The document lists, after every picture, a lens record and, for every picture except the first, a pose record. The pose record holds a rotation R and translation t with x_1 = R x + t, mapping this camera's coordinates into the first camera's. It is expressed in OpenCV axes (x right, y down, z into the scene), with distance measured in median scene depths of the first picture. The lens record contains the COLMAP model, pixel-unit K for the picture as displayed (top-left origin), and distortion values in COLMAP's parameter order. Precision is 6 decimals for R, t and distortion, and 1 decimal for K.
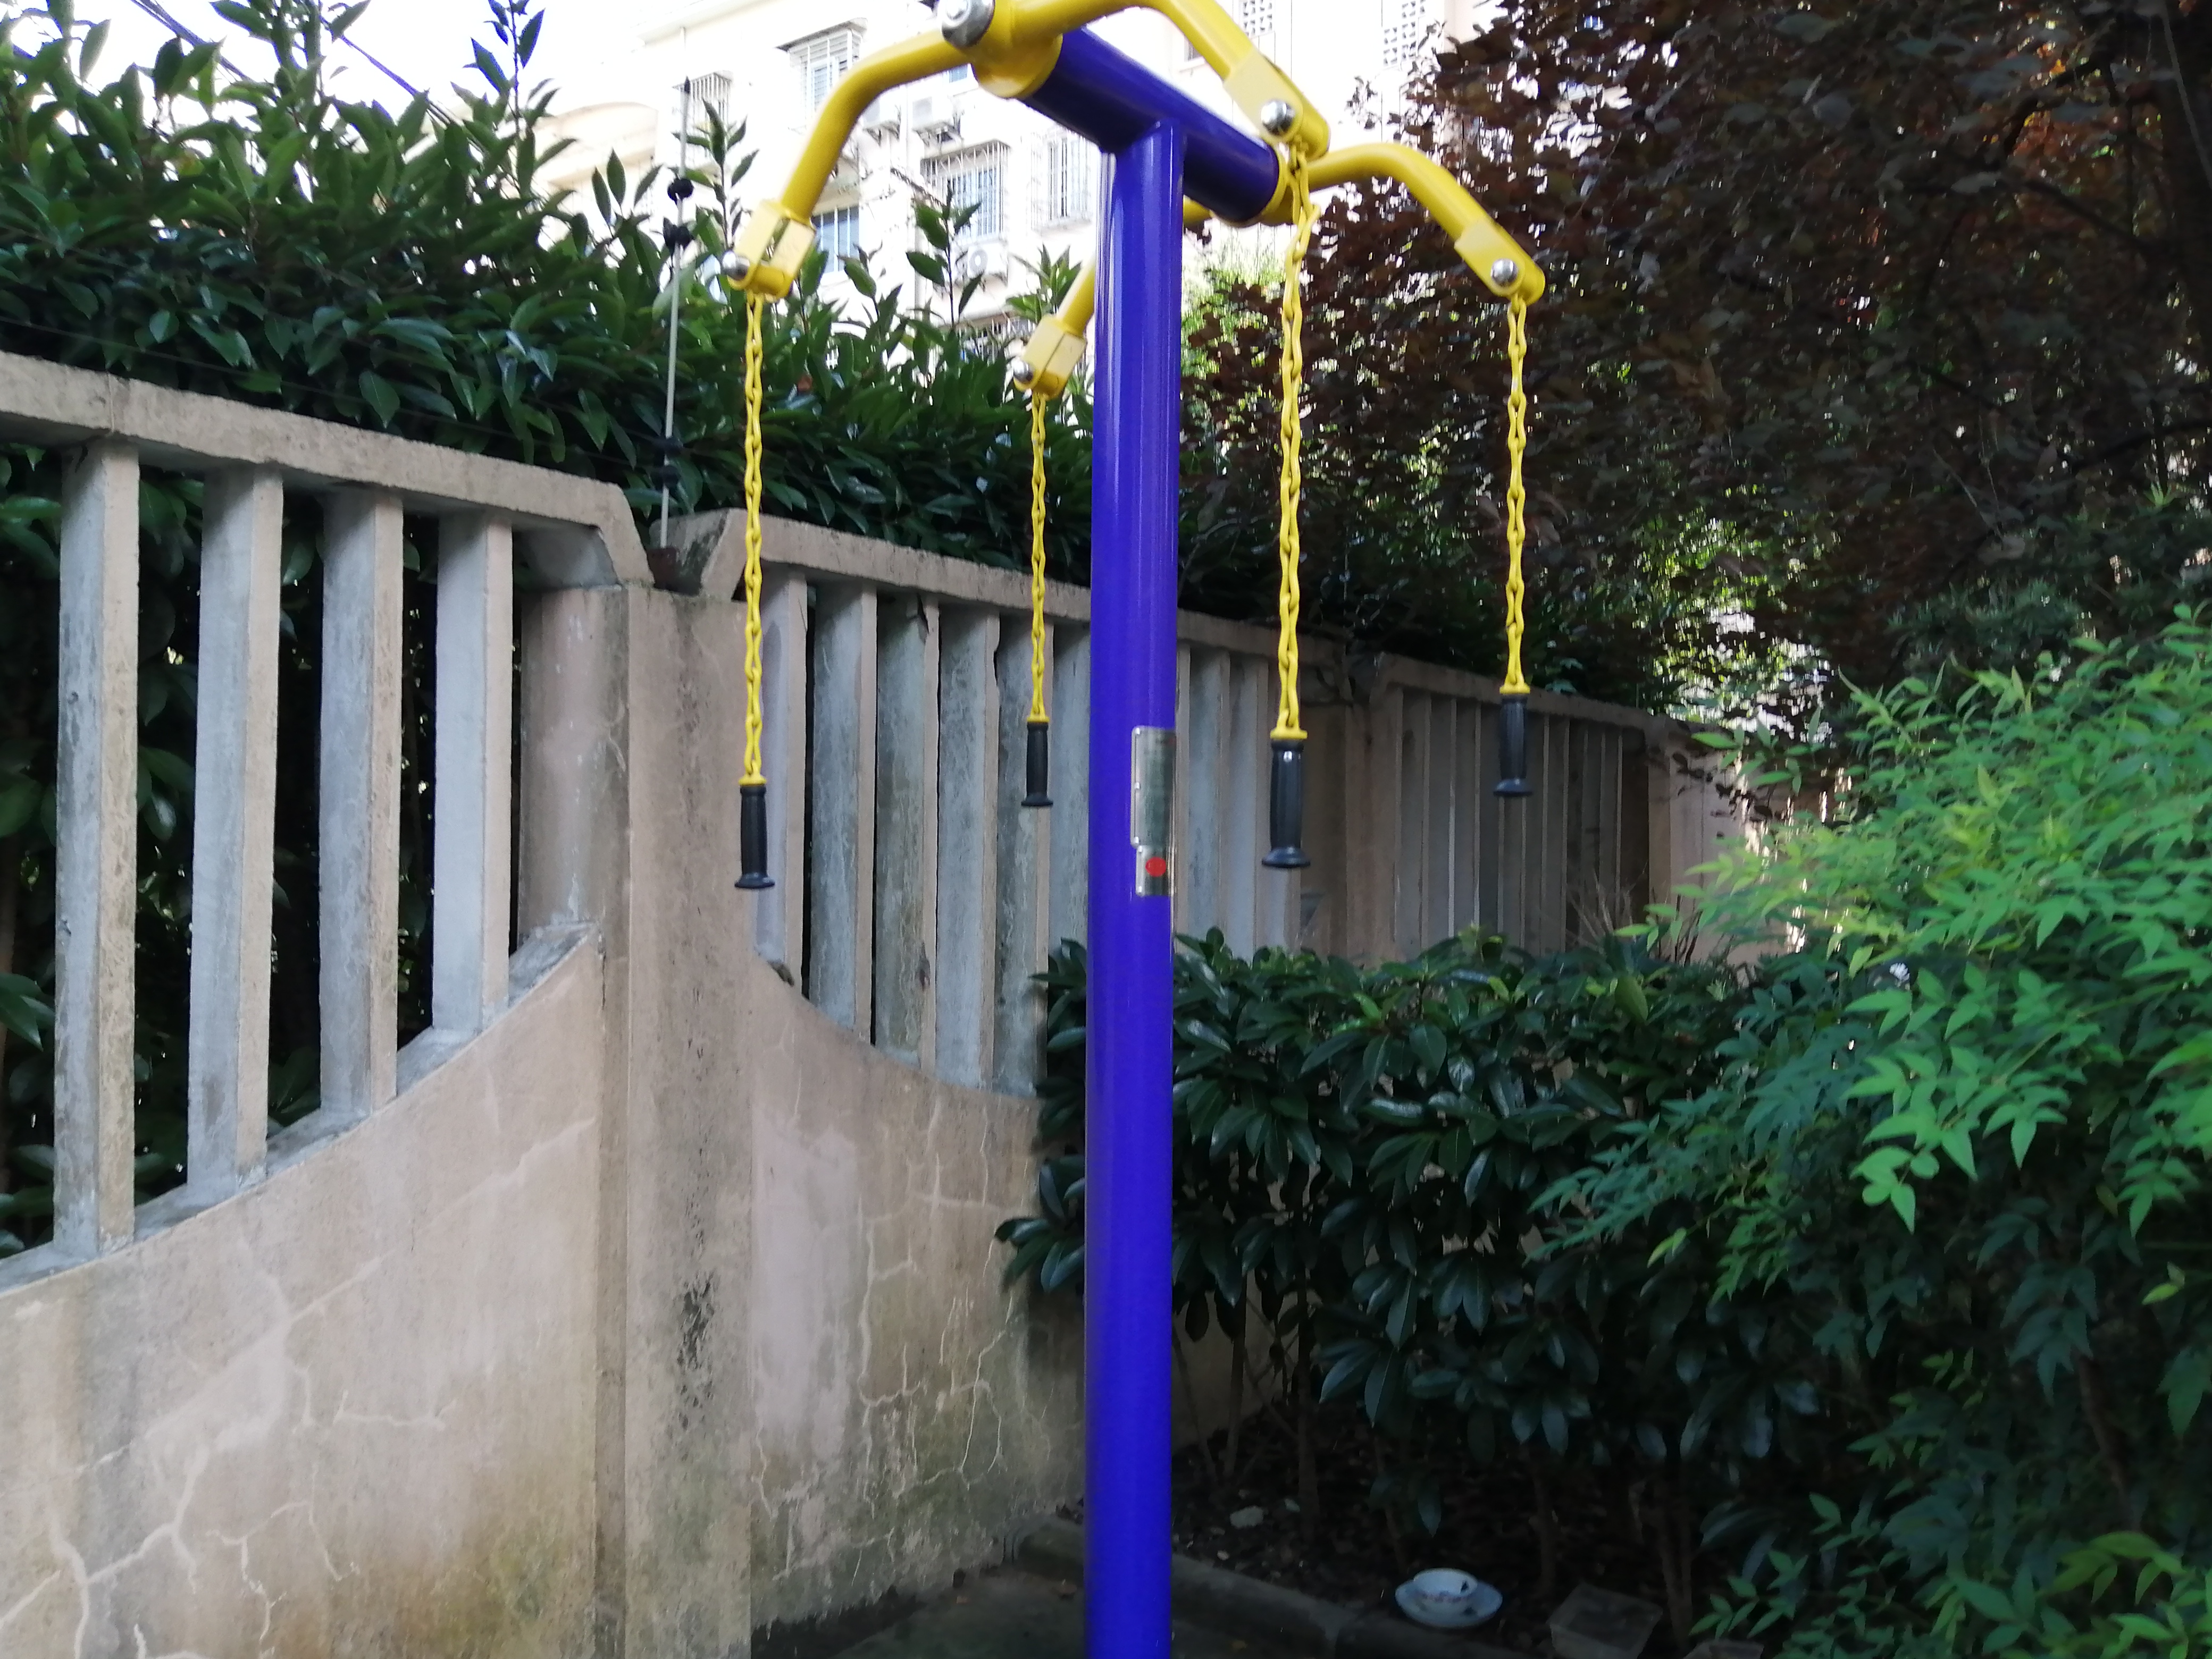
lens RADIAL K [[1728.1, 0, 1039.1], [0, 1728.1, 745.2], [0, 0, 1]] dist [0.038673, -0.099825]
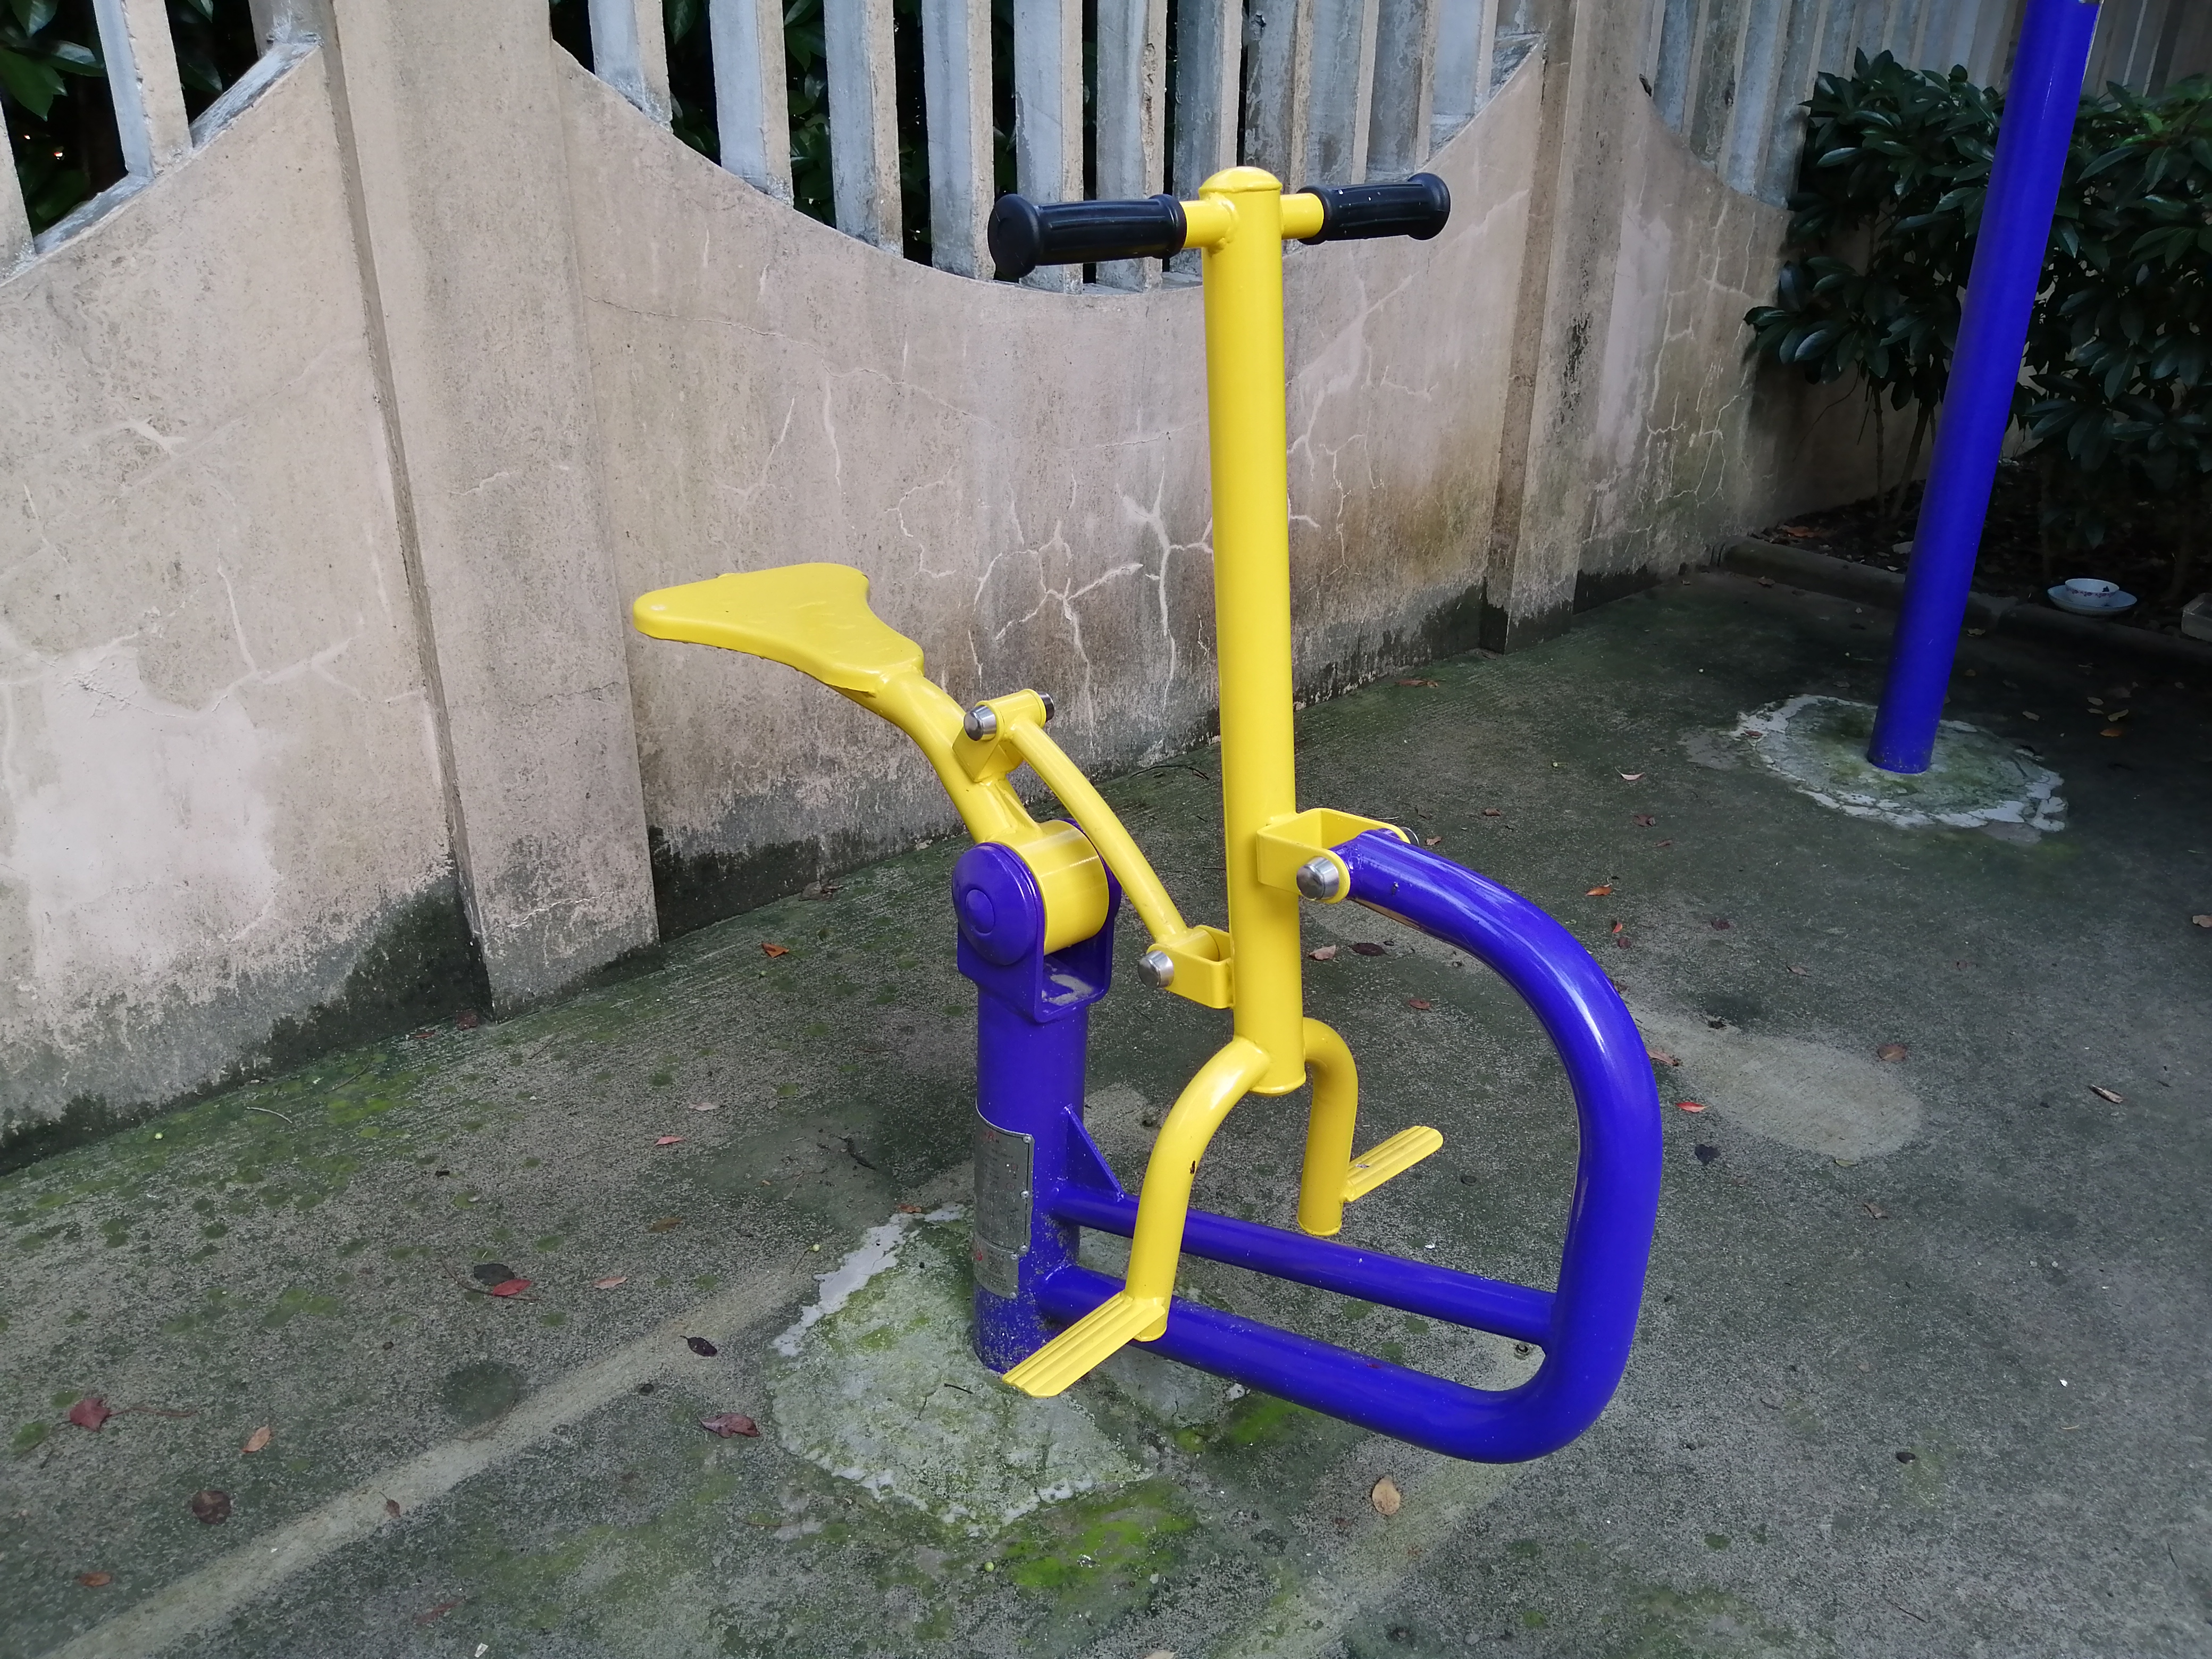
lens RADIAL K [[1728.1, 0, 1039.1], [0, 1728.1, 745.2], [0, 0, 1]] dist [0.038673, -0.099825]
pose [[0.976892, 0.087552, -0.194979, -0.289066], [0.006126, 0.900408, 0.435003, 0.013962], [0.213646, -0.426145, 0.879065, -0.392436]]
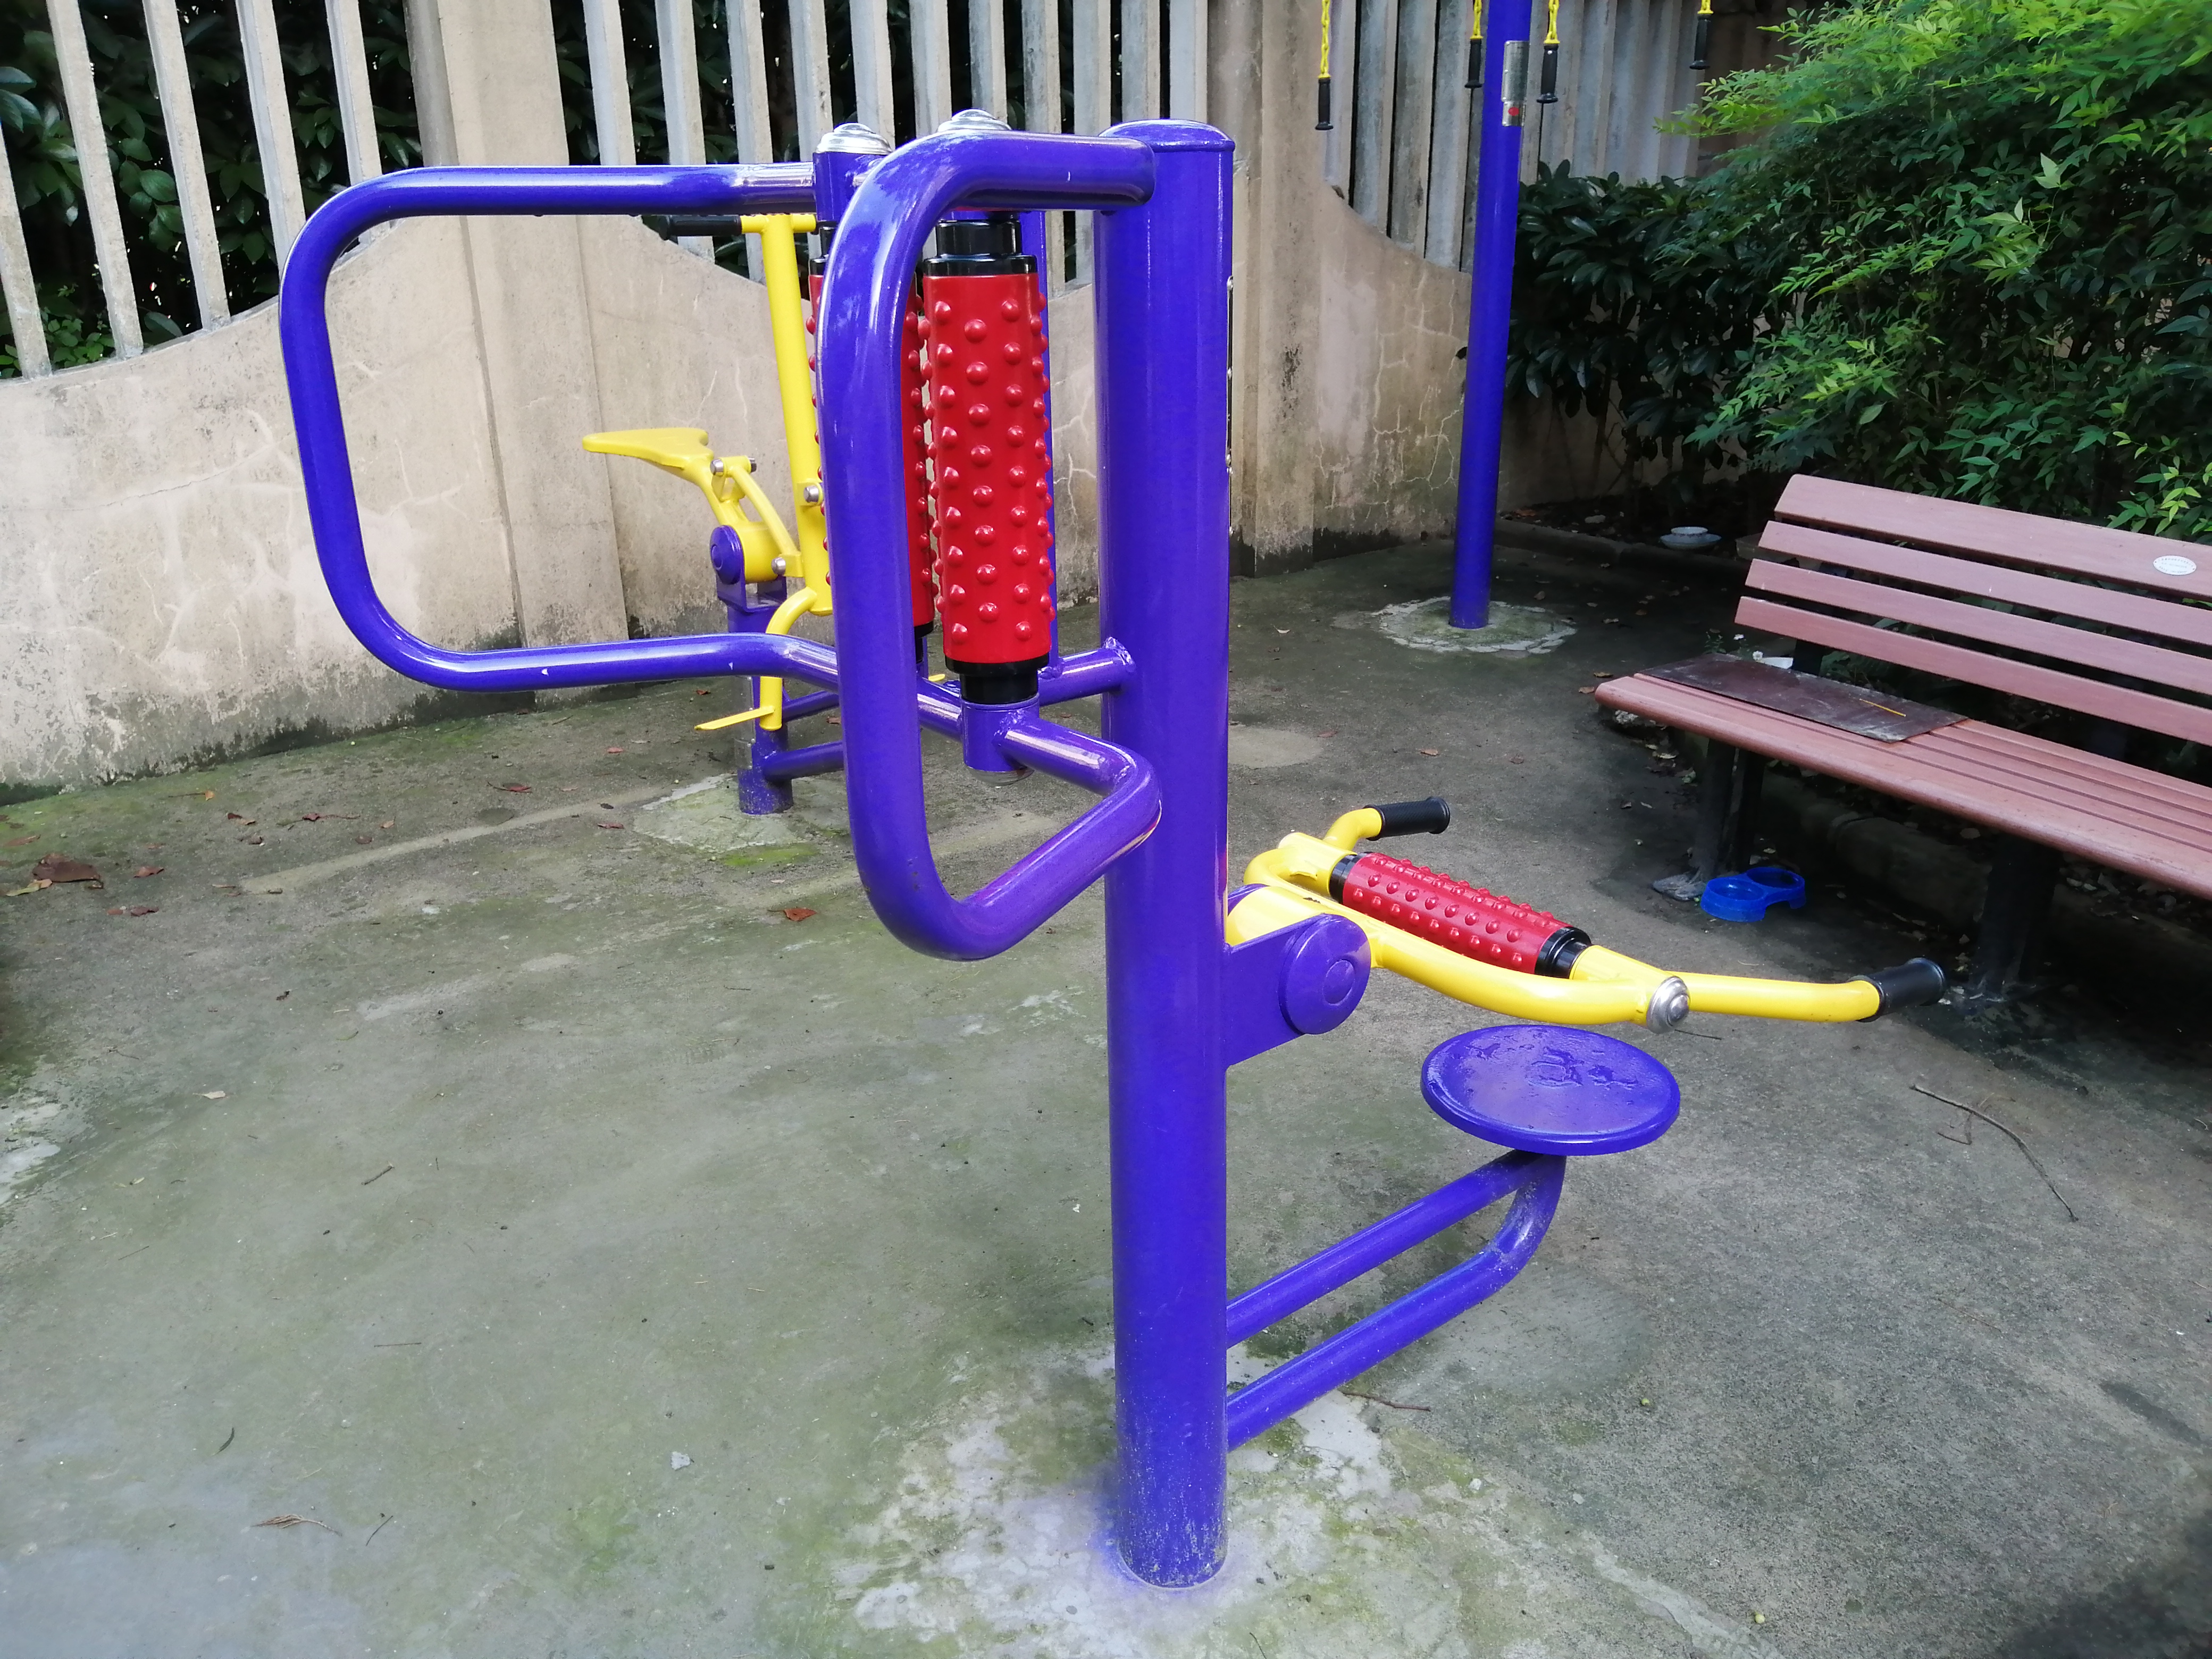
lens RADIAL K [[1683.6, 0, 1017.9], [0, 1683.6, 734.1], [0, 0, 1]] dist [0.070391, -0.187687]
pose [[0.946905, 0.078339, -0.311822, 0.137813], [0.041071, 0.932442, 0.358977, 0.007311], [0.318878, -0.352724, 0.879717, -0.910186]]
